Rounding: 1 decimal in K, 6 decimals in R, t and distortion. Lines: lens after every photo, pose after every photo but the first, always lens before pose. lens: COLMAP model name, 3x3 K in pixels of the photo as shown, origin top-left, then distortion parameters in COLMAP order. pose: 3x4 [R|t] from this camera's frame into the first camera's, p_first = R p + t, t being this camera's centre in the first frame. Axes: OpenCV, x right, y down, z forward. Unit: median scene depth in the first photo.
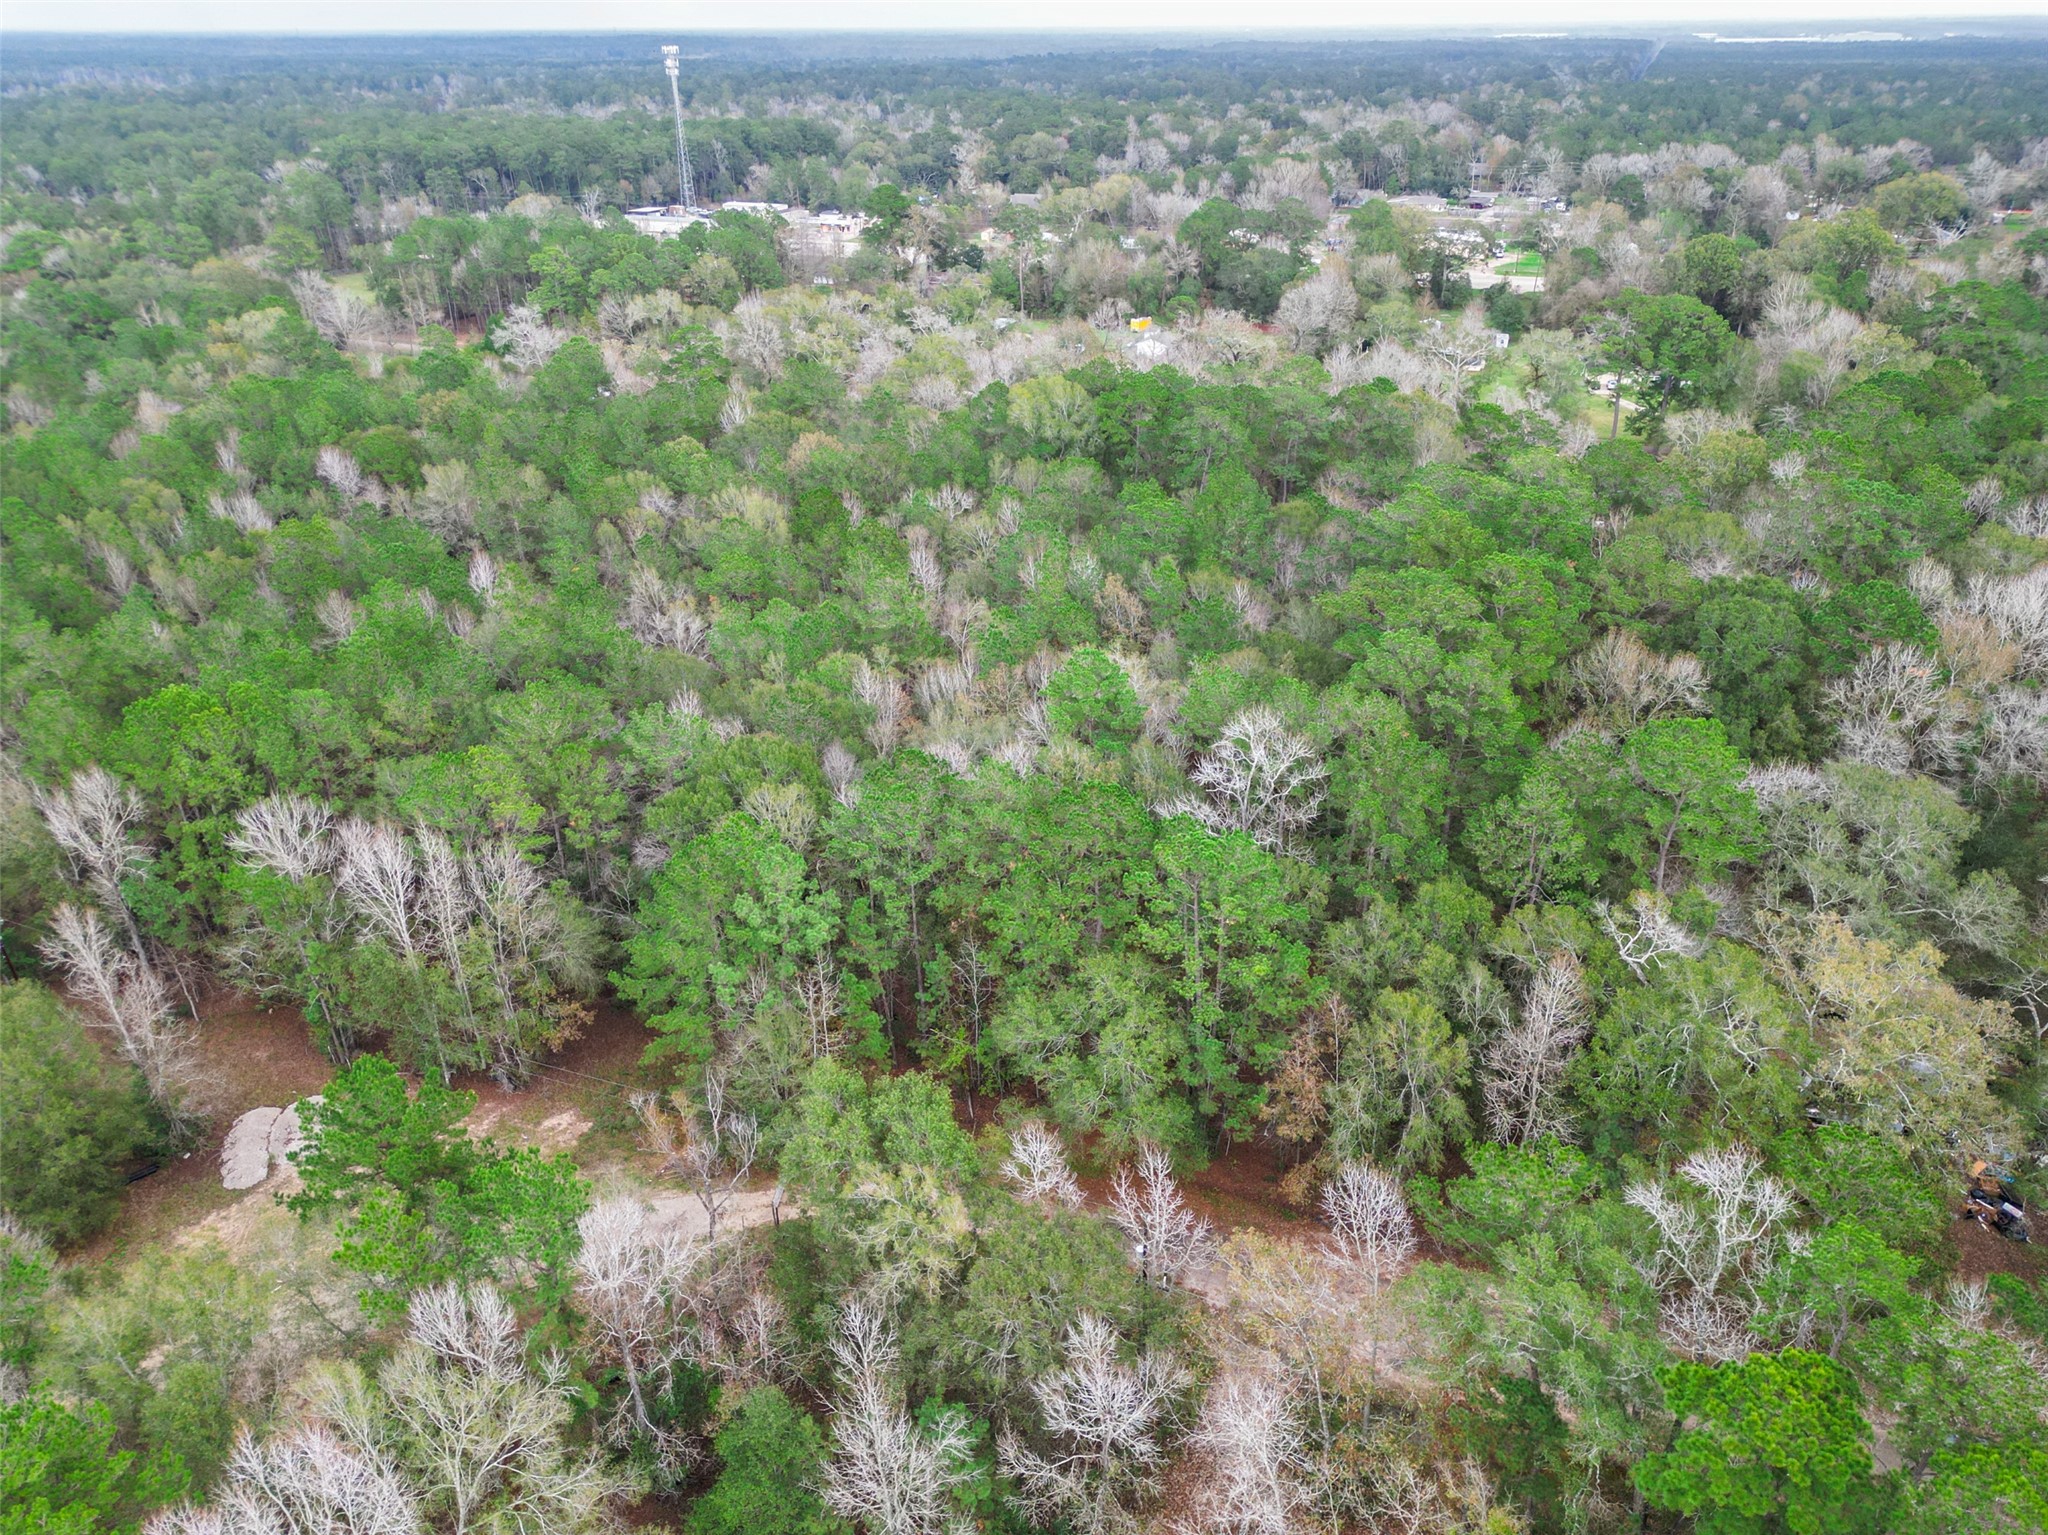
lens RADIAL K [[1411.8, 0, 1017.6], [0, 1411.8, 765.4], [0, 0, 1]] dist [0.083986, -0.076882]
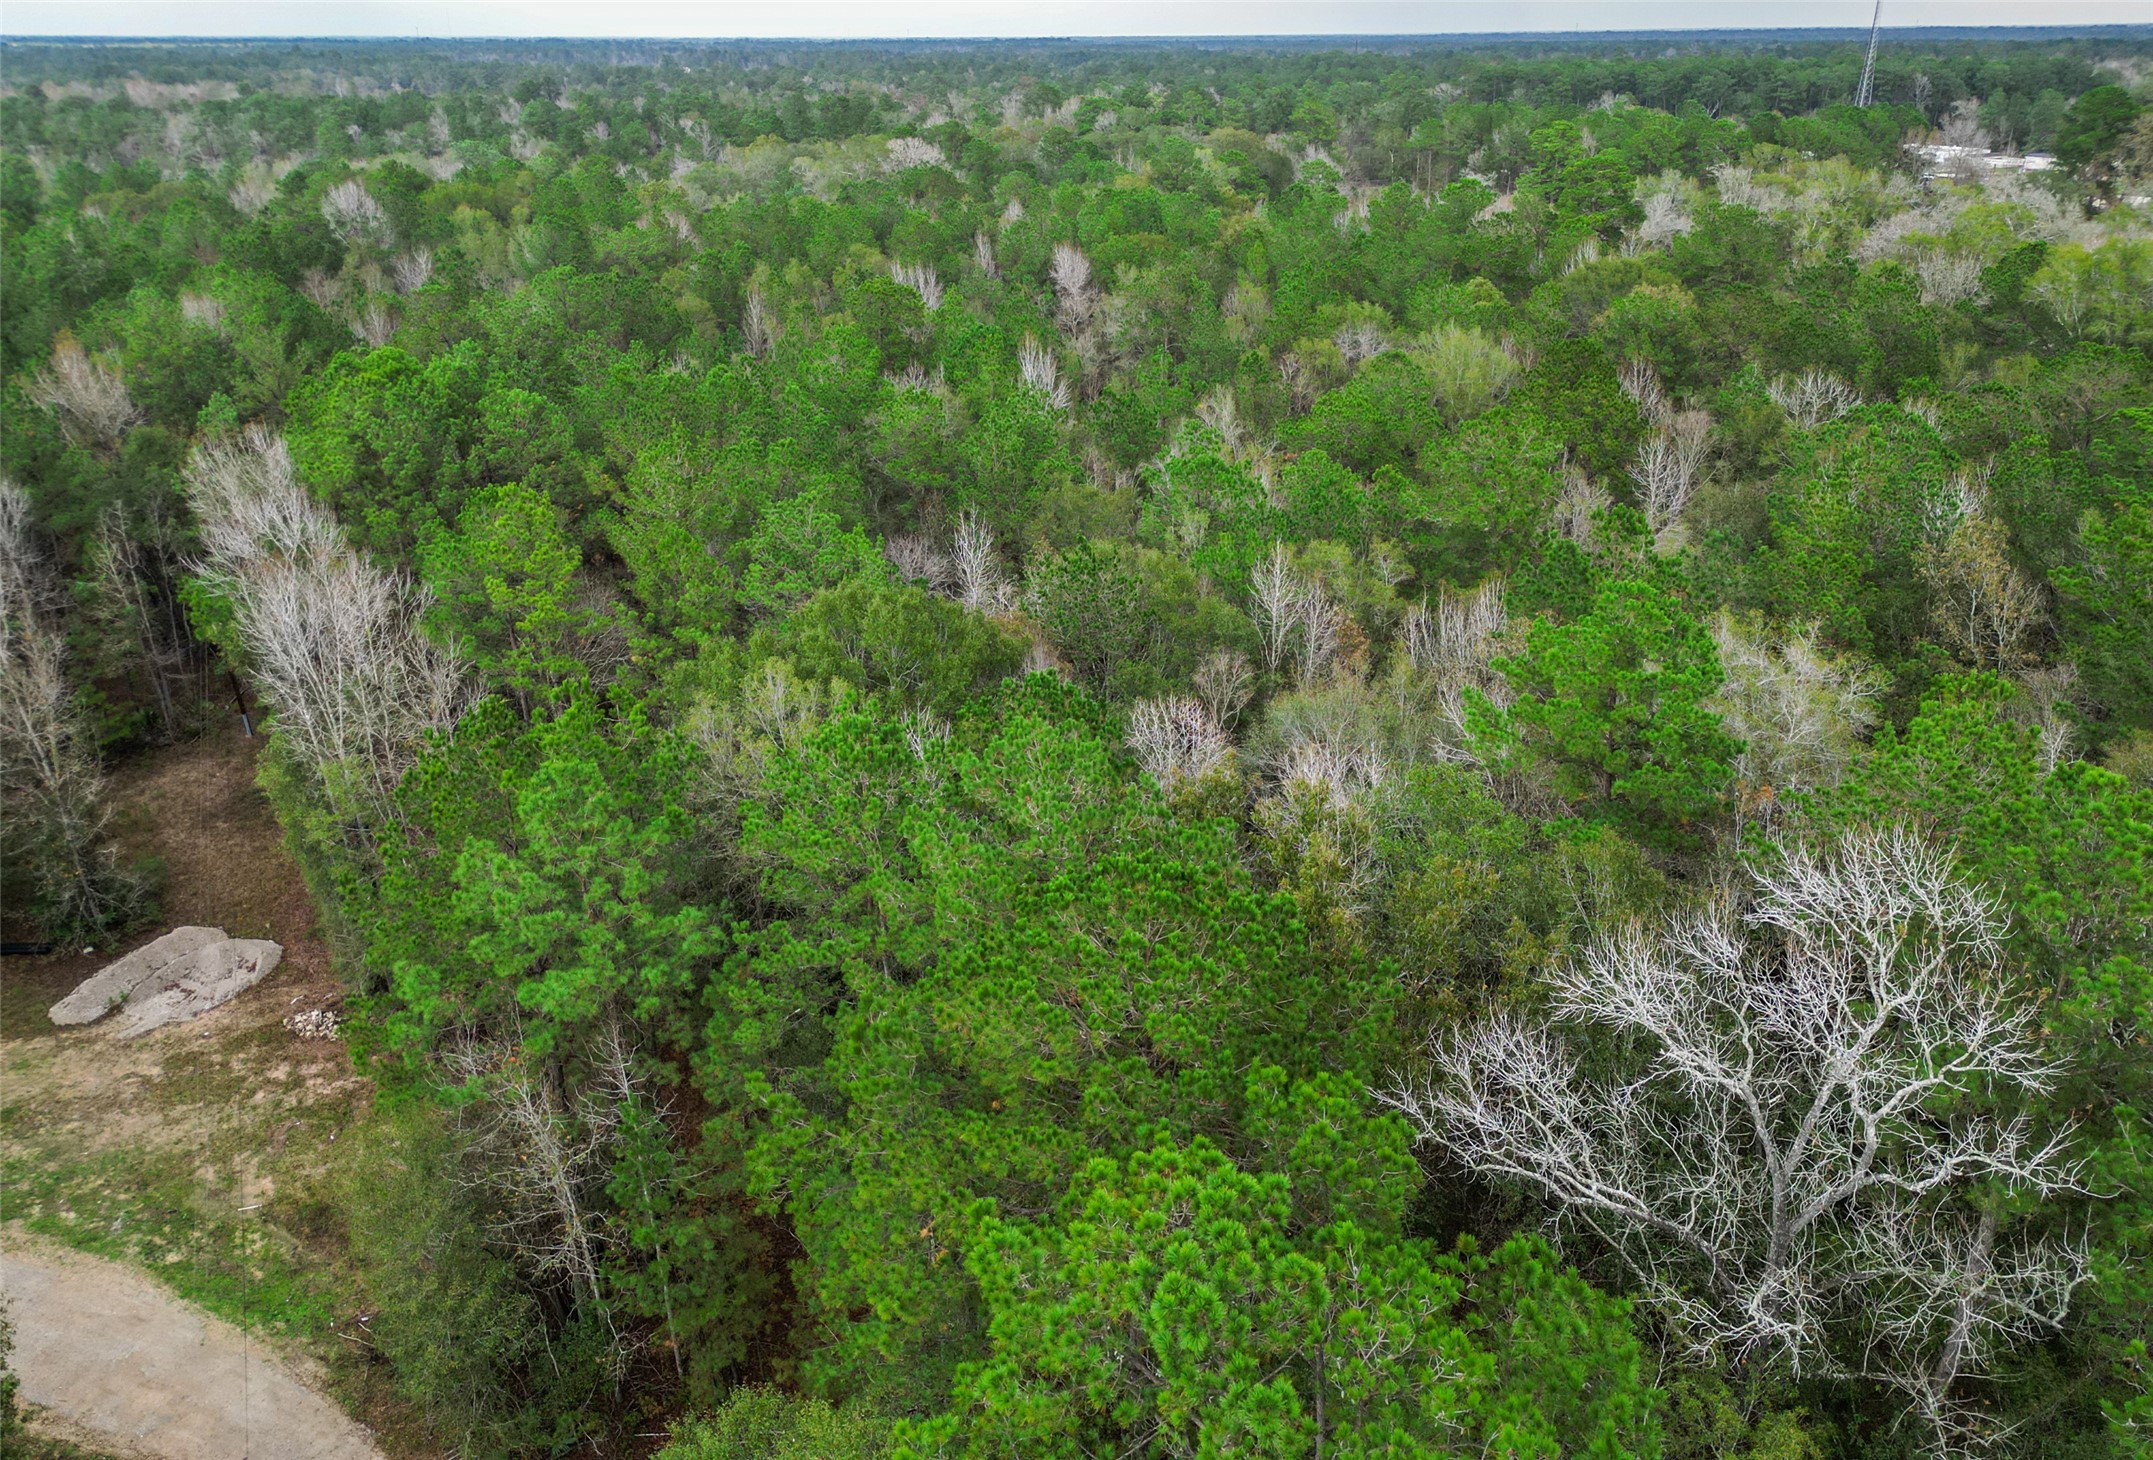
lens RADIAL K [[1499.5, 0, 1072.0], [0, 1499.5, 657.8], [0, 0, 1]] dist [0.066456, -0.066547]
pose [[0.753904, 0.252318, -0.606601, 0.067882], [-0.297806, 0.954250, 0.026800, -0.010412], [0.585611, 0.160444, 0.794555, 0.211569]]
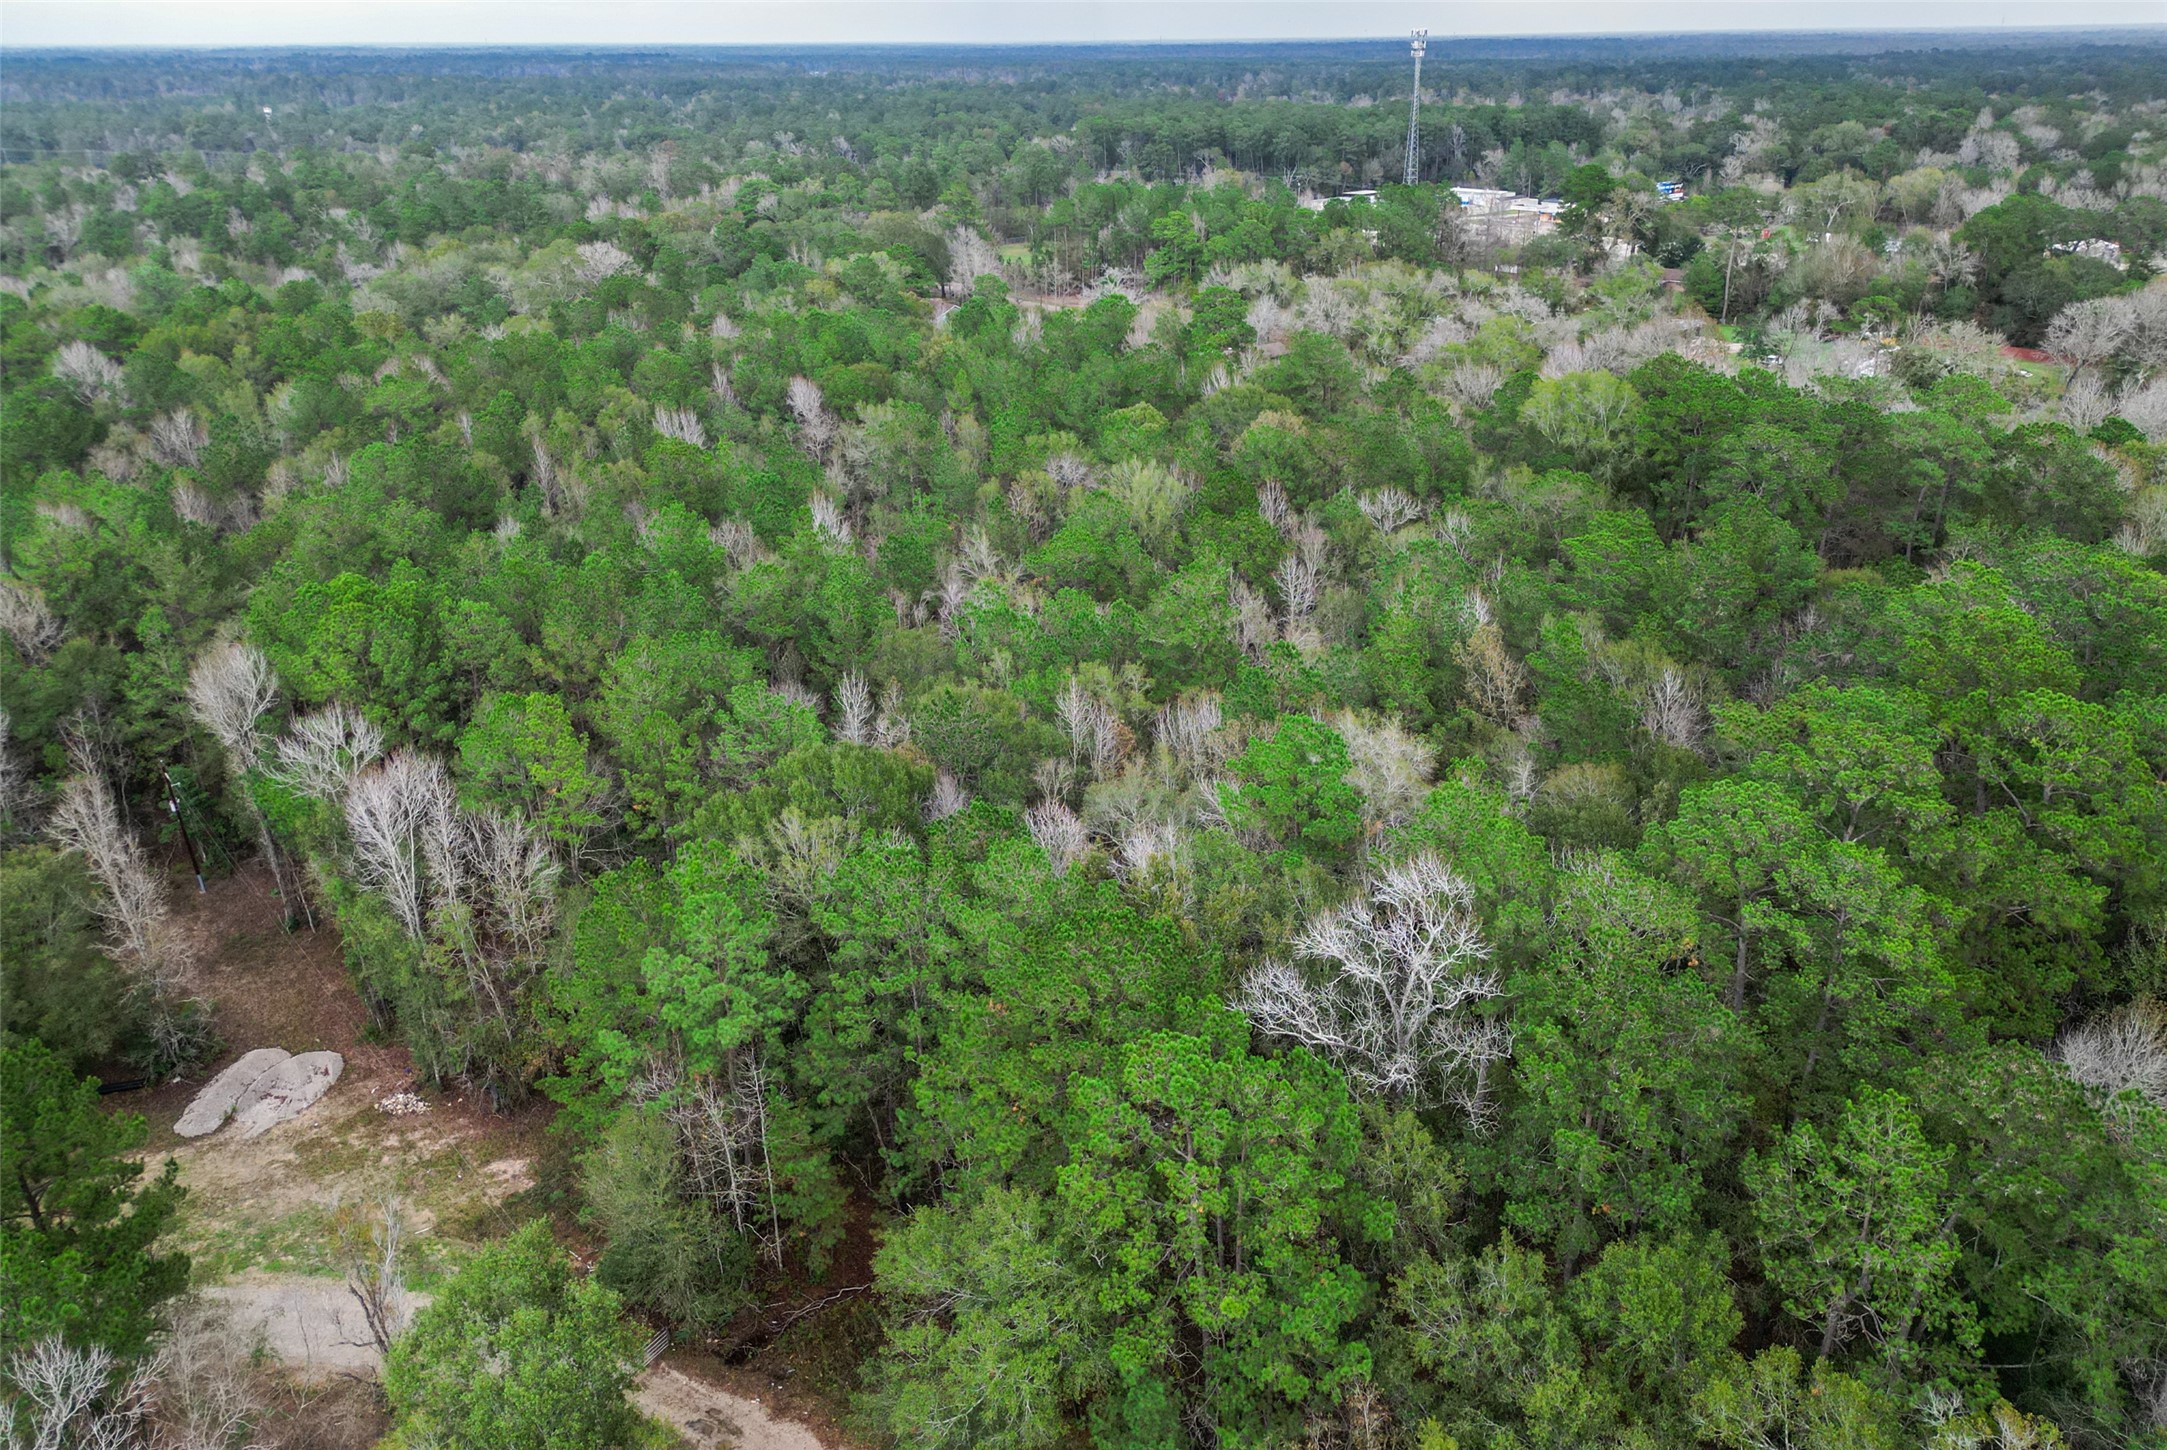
lens RADIAL K [[1502.6, 0, 1084.3], [0, 1502.6, 643.1], [0, 0, 1]] dist [0.075302, -0.072961]
pose [[0.893391, 0.166989, -0.417094, 0.092046], [-0.204481, 0.977764, -0.046526, -0.022062], [0.400050, 0.126854, 0.907672, 0.102817]]
